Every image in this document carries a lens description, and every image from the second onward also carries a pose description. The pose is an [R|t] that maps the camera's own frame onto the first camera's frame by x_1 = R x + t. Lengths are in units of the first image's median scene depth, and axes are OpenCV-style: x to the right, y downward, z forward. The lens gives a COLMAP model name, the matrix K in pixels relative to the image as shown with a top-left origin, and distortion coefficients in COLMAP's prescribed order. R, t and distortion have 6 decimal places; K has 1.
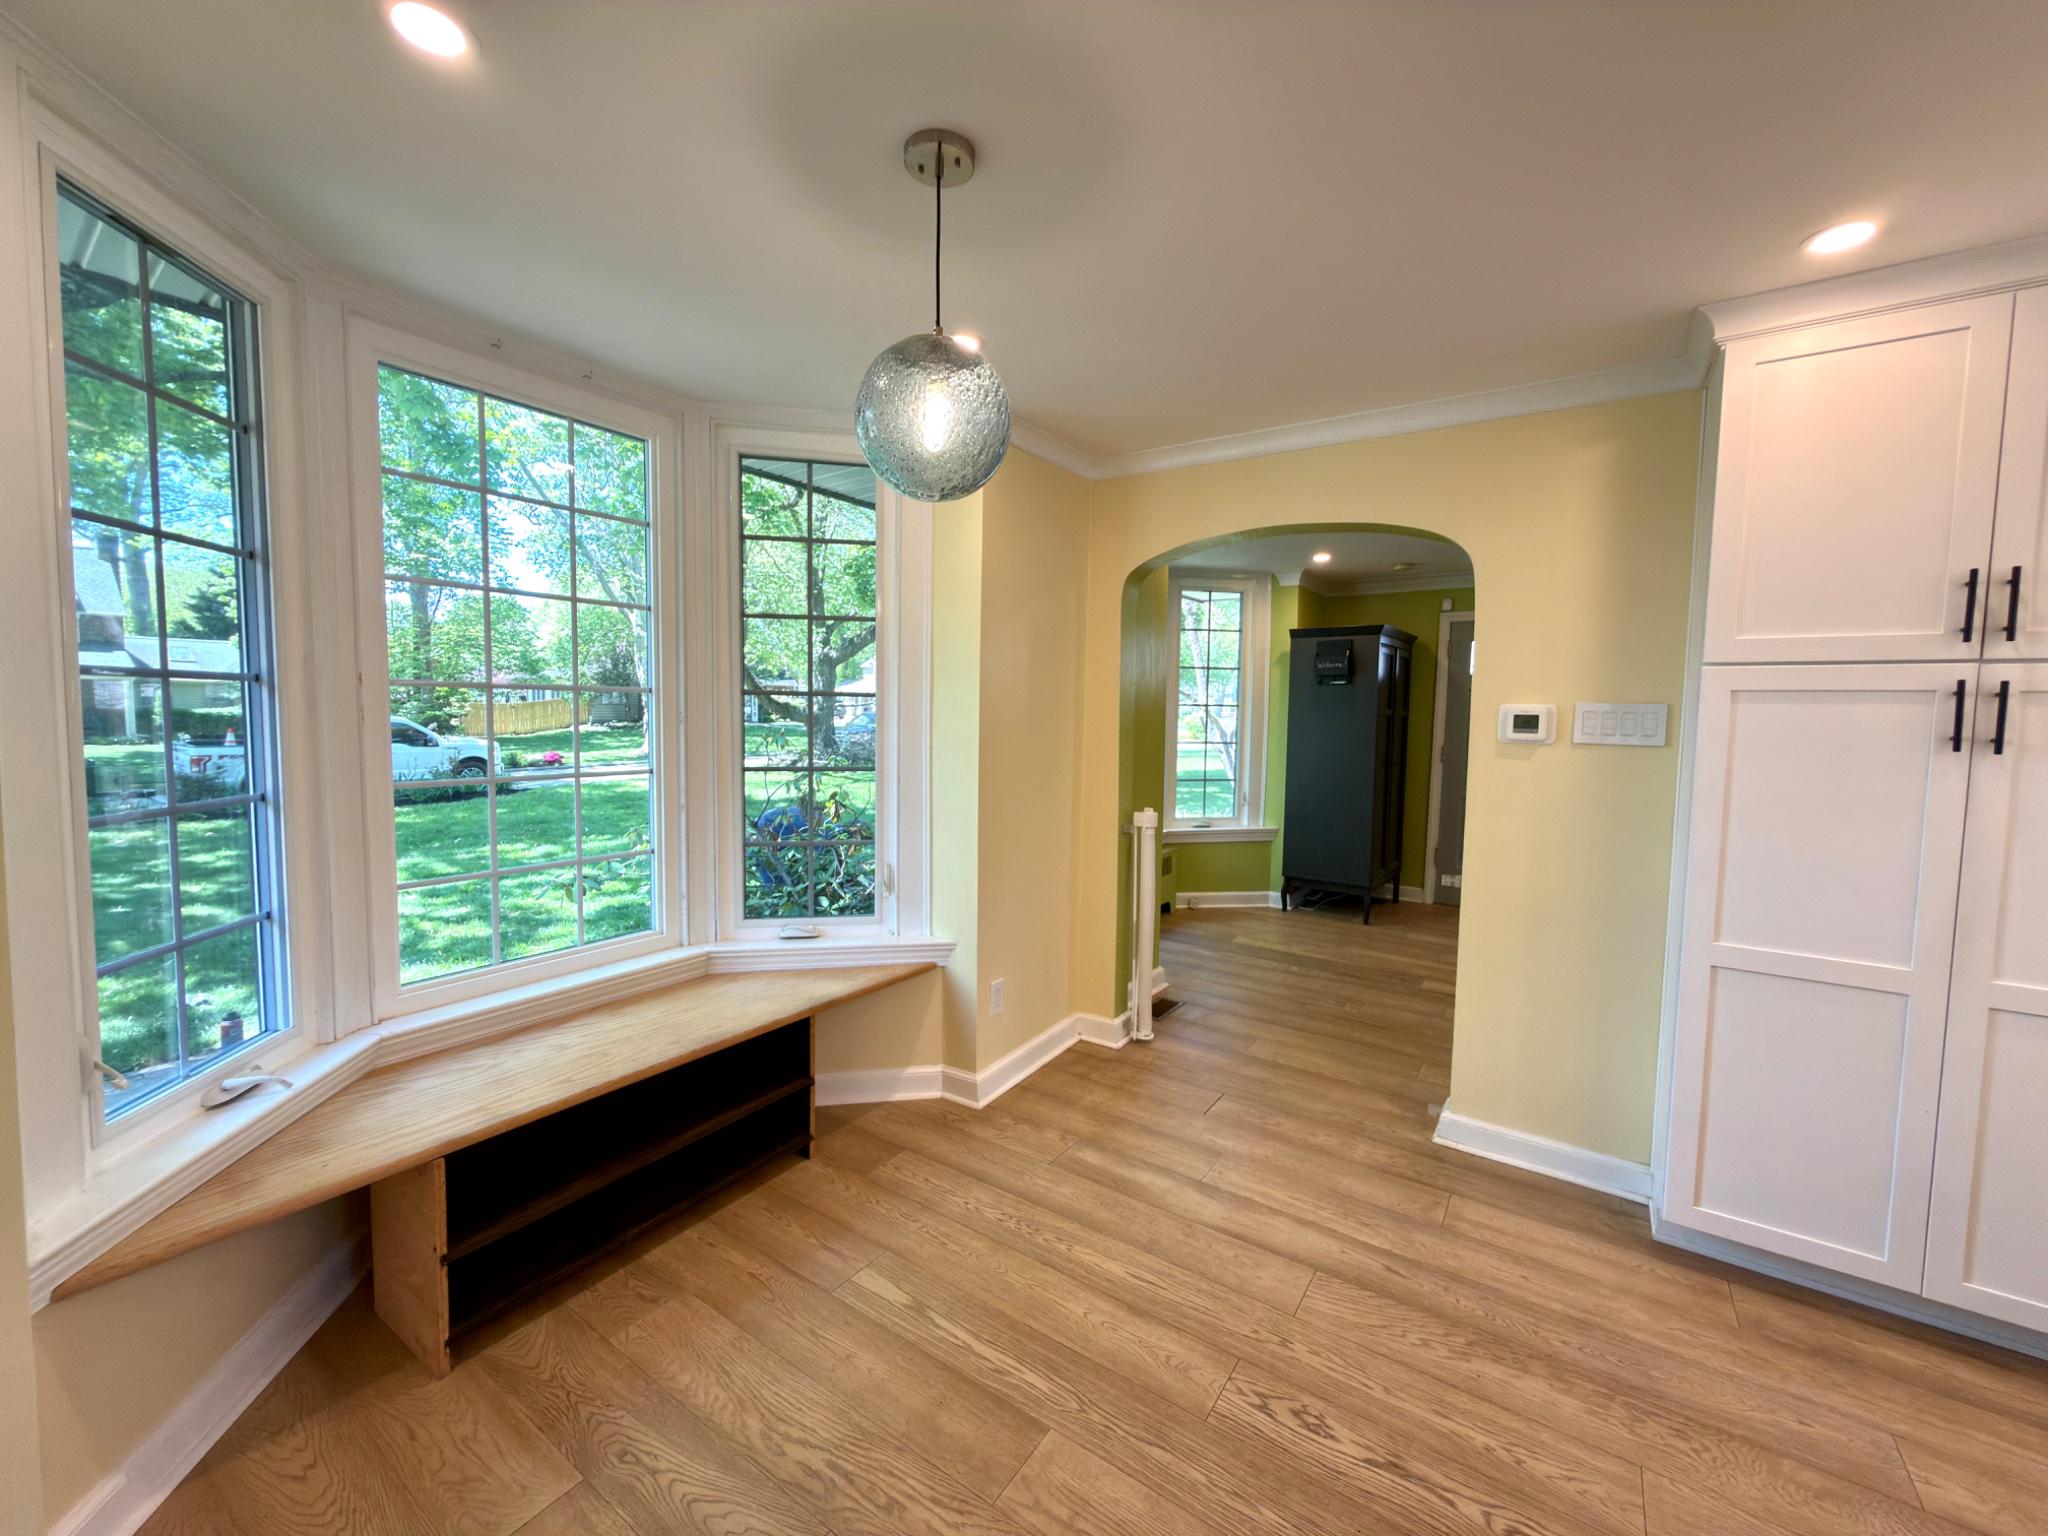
lens RADIAL K [[820.2, 0, 1016.3], [0, 820.2, 759.0], [0, 0, 1]] dist [-0.001119, 0.000627]
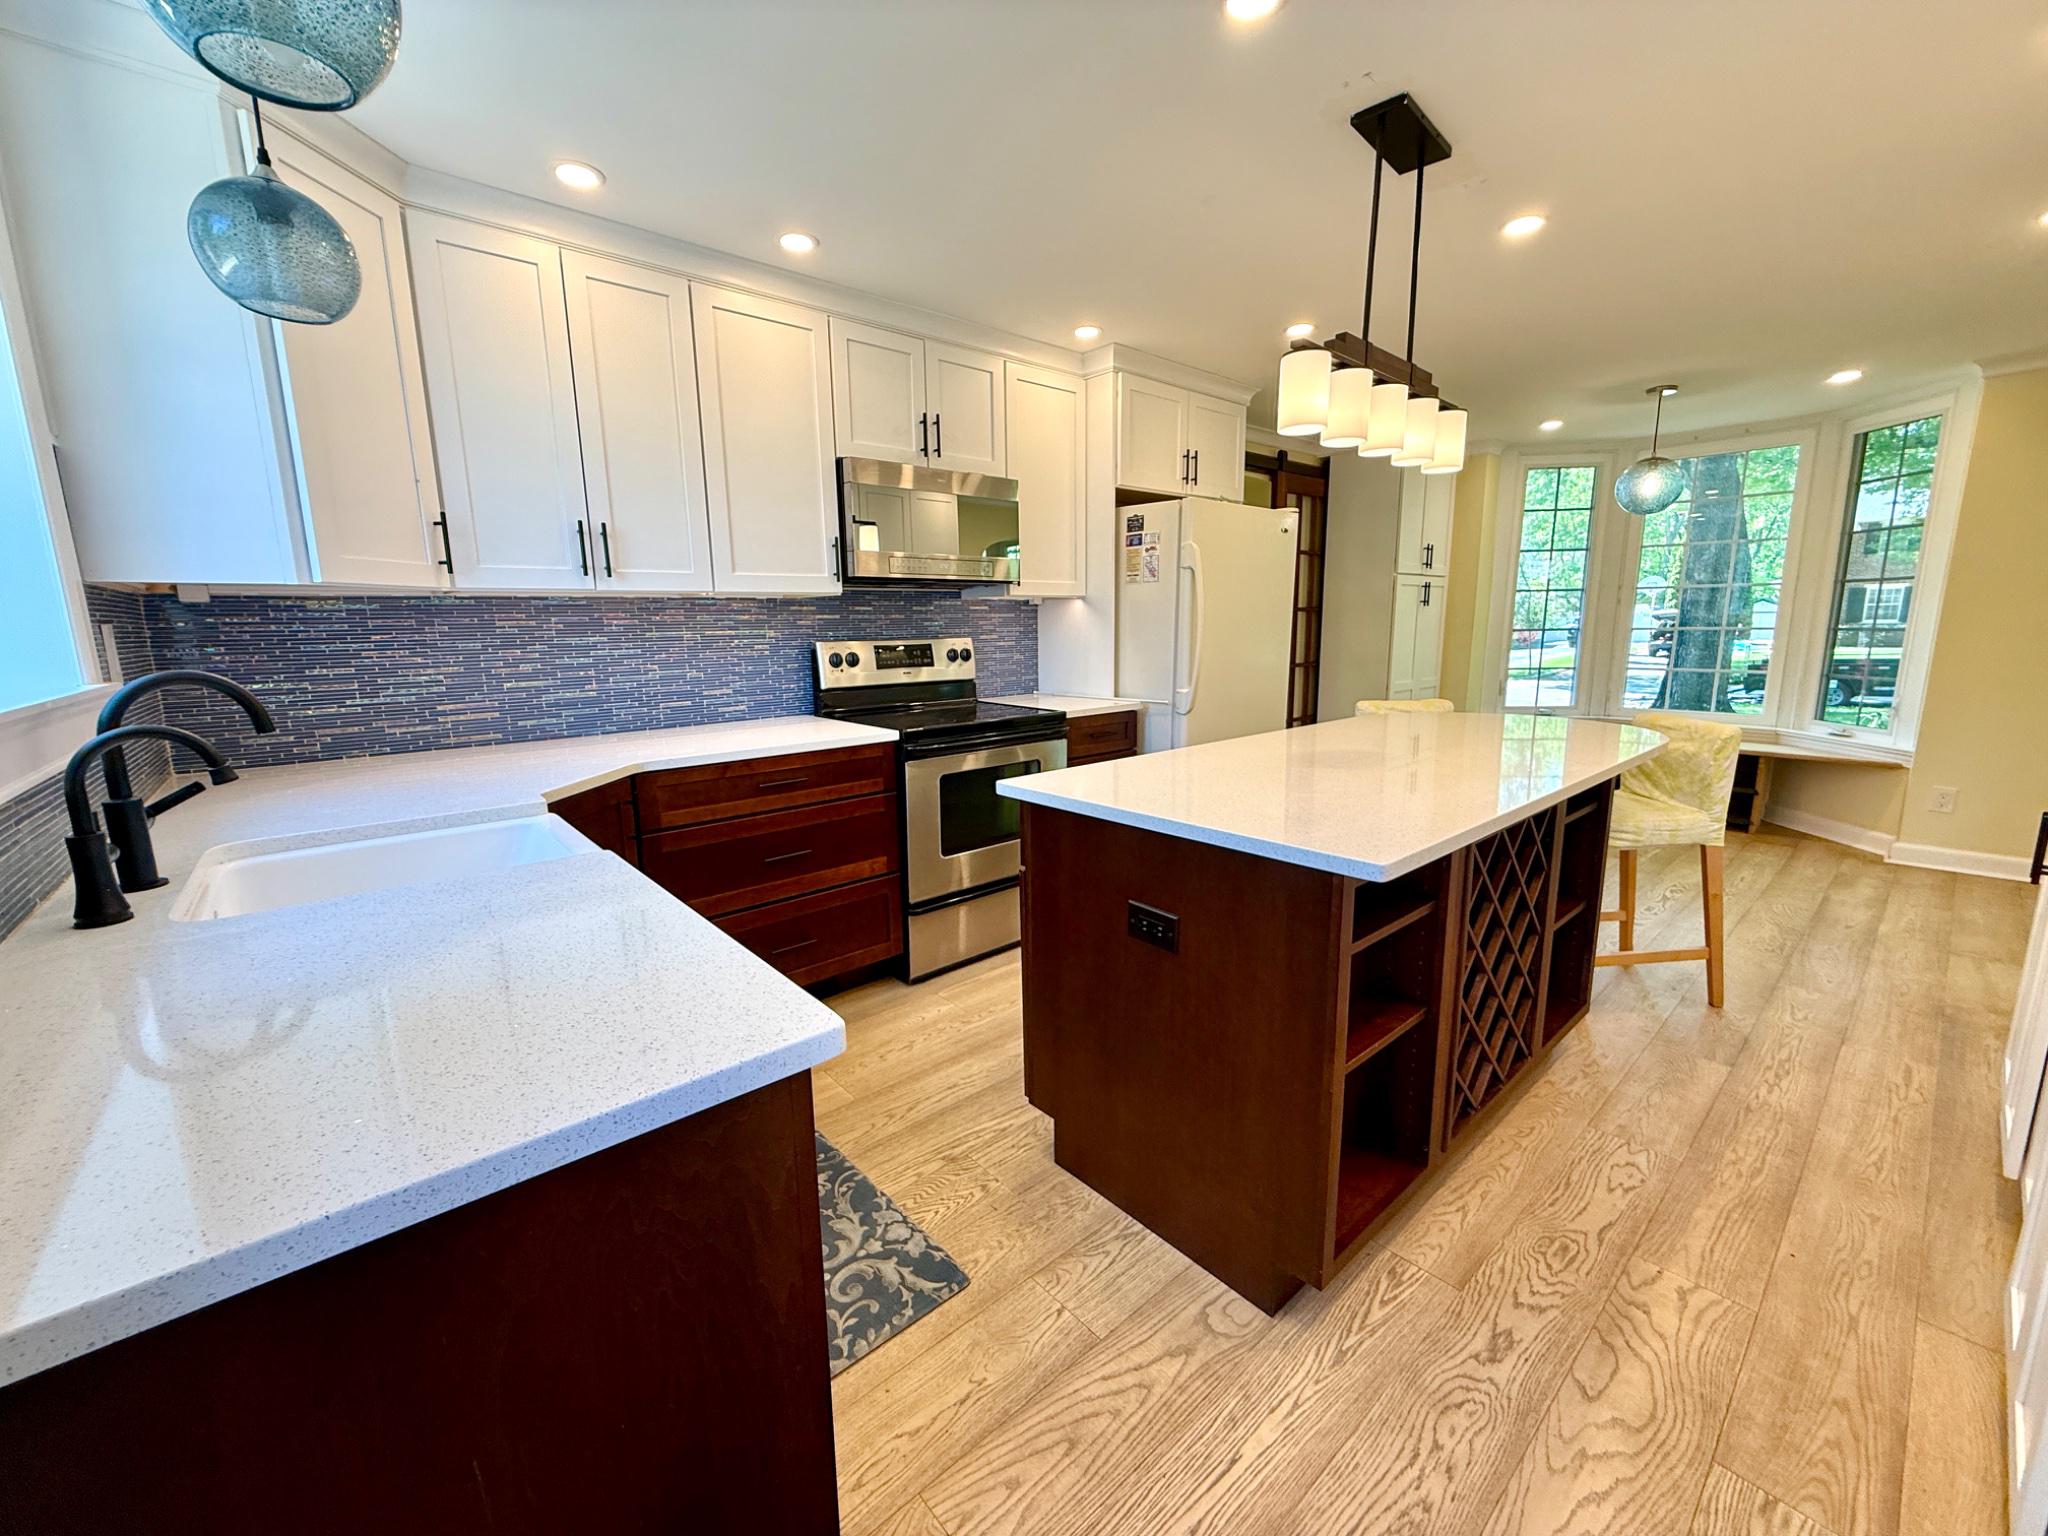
lens RADIAL K [[820.2, 0, 1021.3], [0, 820.2, 760.3], [0, 0, 1]] dist [-0.001119, 0.000627]
pose [[-0.249572, 0.155779, -0.955744, 1.780218], [-0.047469, 0.983821, 0.172751, 0.066517], [0.967192, 0.088482, -0.238140, -0.176114]]
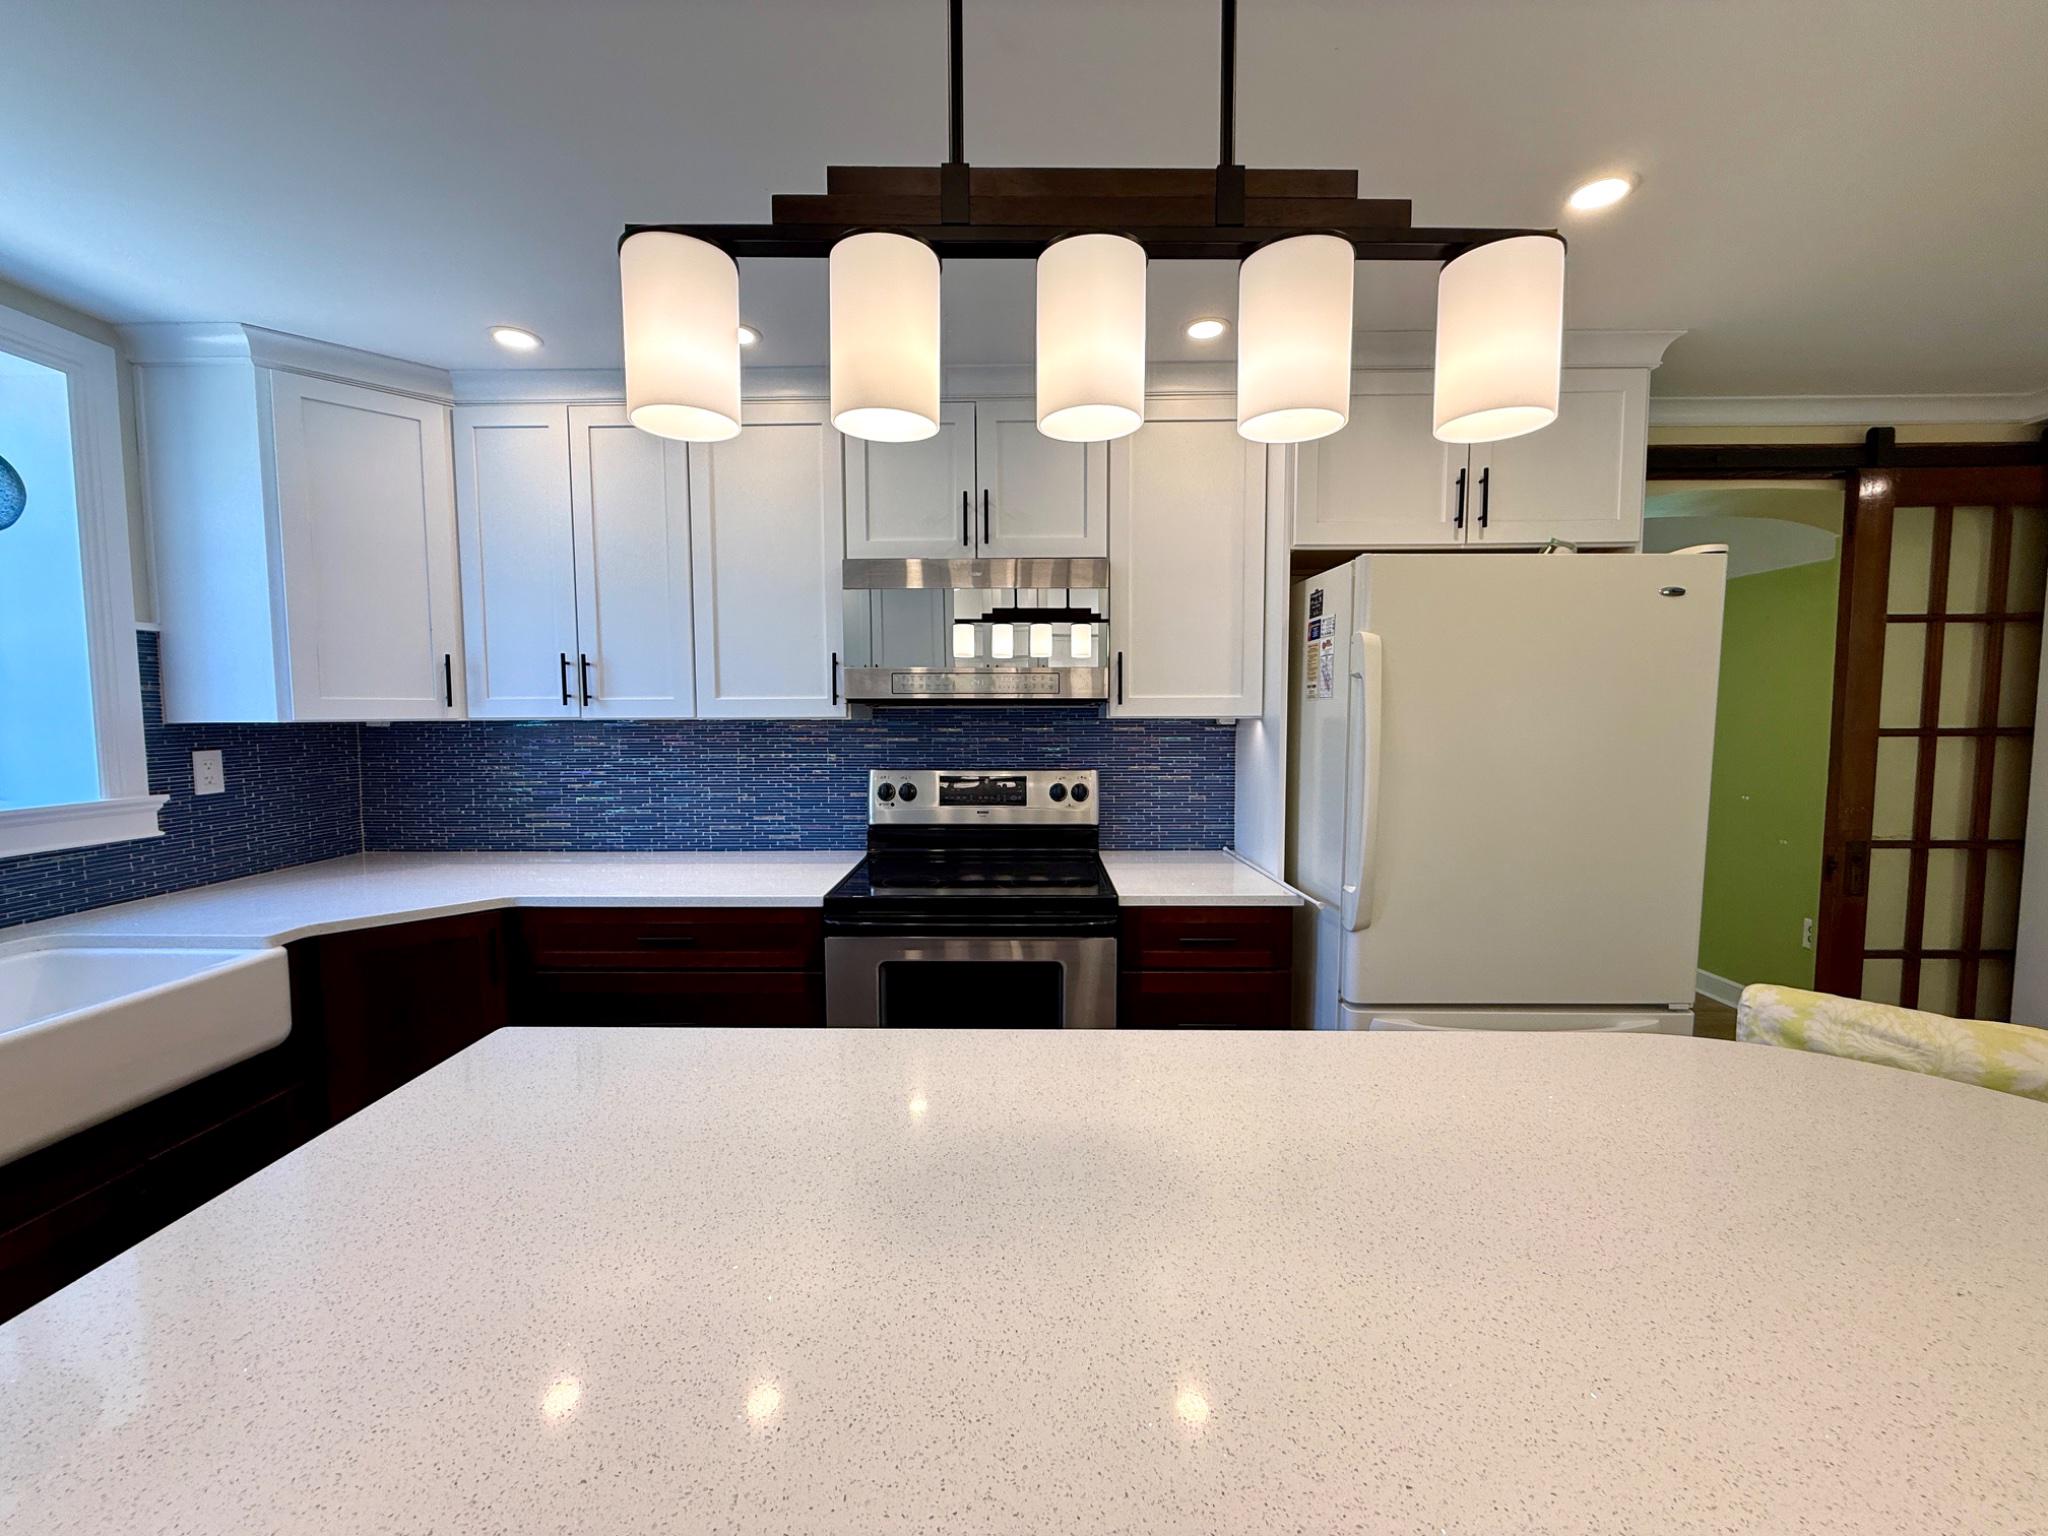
lens RADIAL K [[820.2, 0, 1023.6], [0, 820.2, 760.4], [0, 0, 1]] dist [-0.001119, 0.000627]
pose [[-0.836684, 0.026703, -0.547034, 1.124886], [-0.039387, 0.993291, 0.108729, -0.009329], [0.546268, 0.112517, -0.830019, 0.176350]]
